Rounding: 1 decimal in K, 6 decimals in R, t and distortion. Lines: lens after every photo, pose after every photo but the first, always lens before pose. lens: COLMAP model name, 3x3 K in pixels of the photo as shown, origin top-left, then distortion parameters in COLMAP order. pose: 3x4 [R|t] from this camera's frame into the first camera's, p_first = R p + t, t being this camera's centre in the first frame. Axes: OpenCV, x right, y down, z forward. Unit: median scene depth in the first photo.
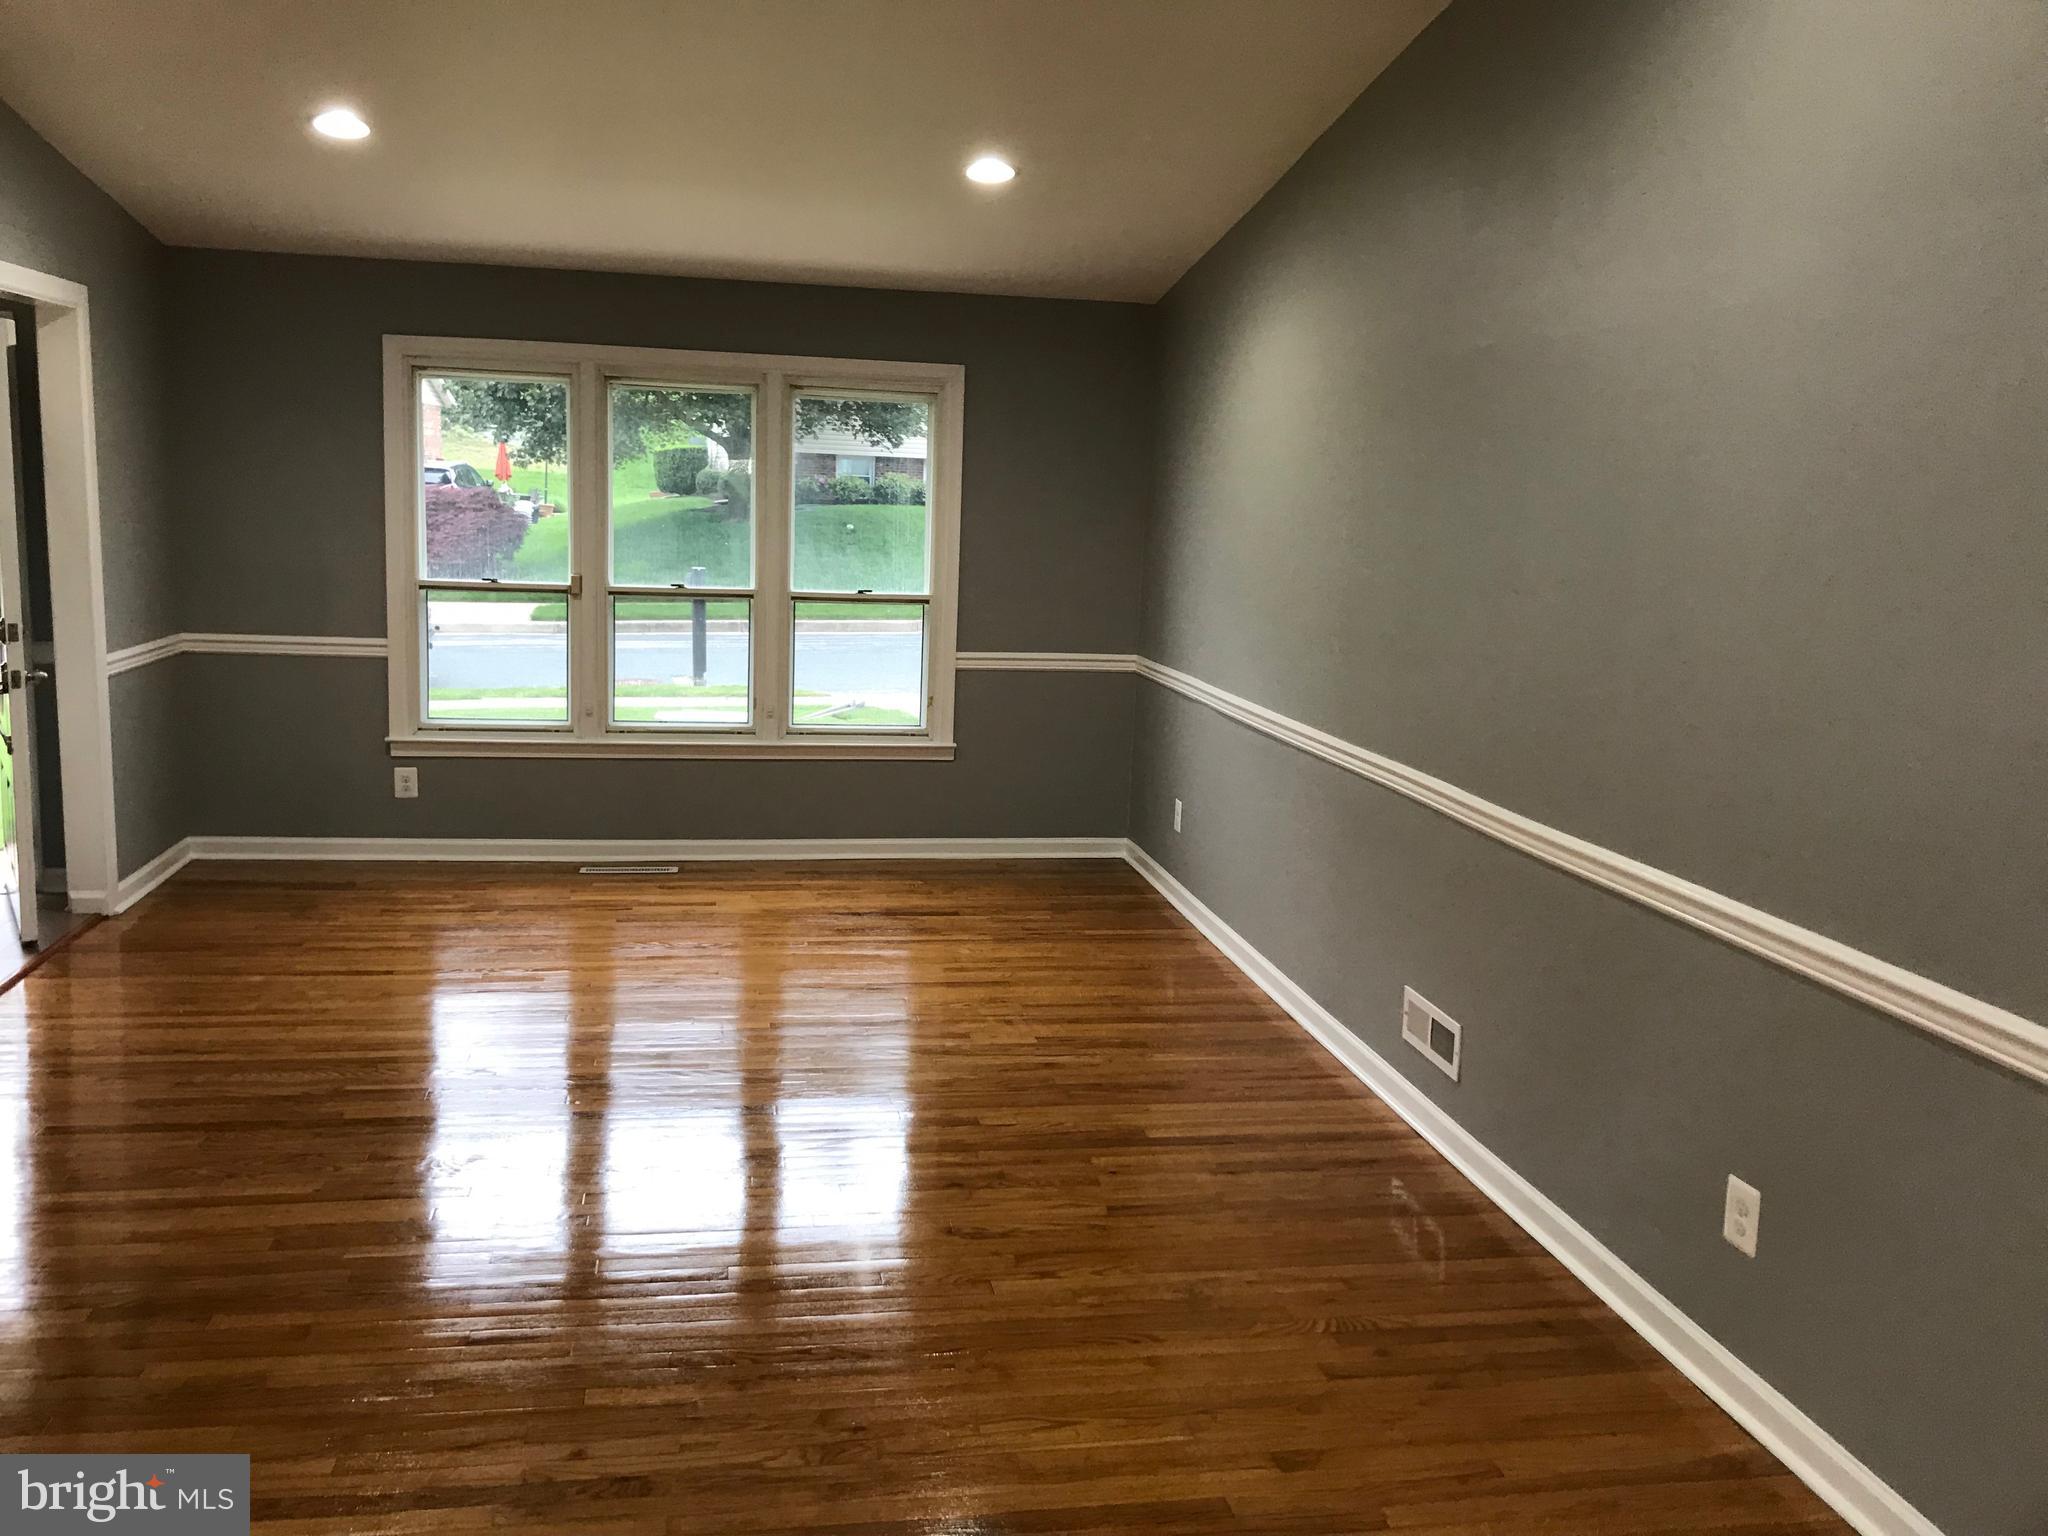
lens RADIAL K [[1691.6, 0, 1025.4], [0, 1691.6, 746.5], [0, 0, 1]] dist [0.033508, -0.054002]
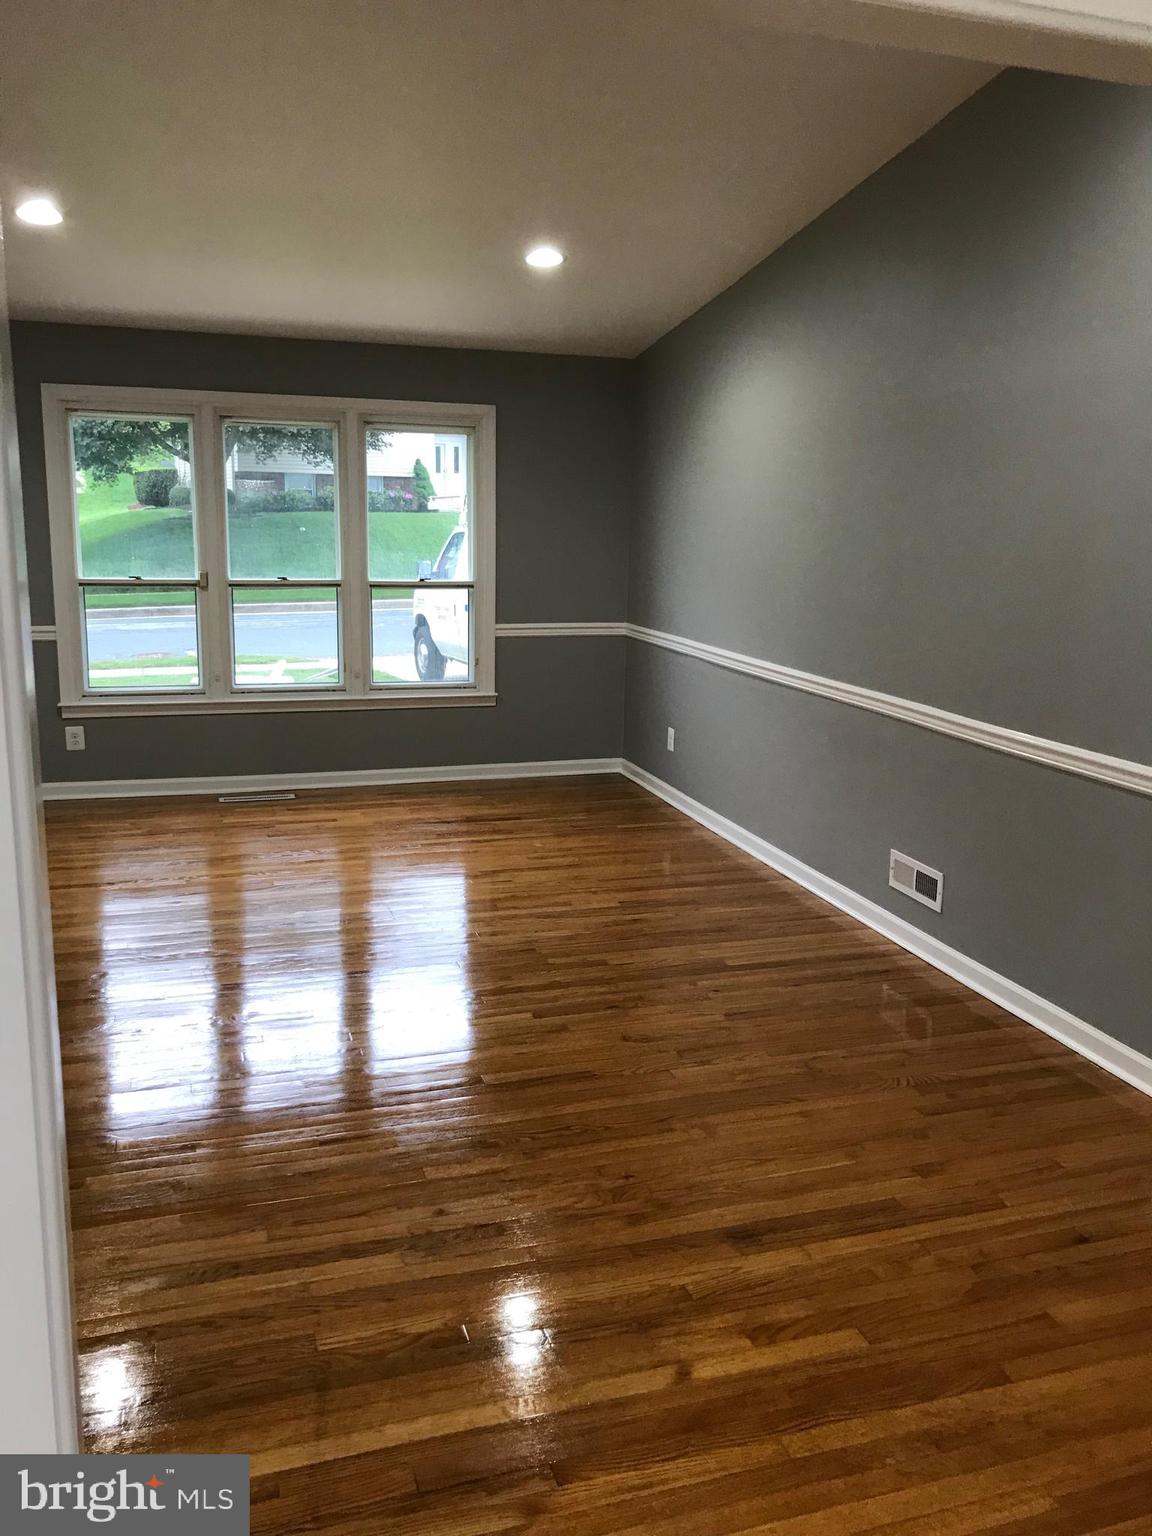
lens RADIAL K [[1268.2, 0, 602.2], [0, 1268.2, 766.0], [0, 0, 1]] dist [0.082659, -0.187027]
pose [[0.988117, -0.045389, 0.146850, -0.115381], [0.036917, 0.997521, 0.059913, -0.001046], [-0.149205, -0.053779, 0.987343, -0.010869]]
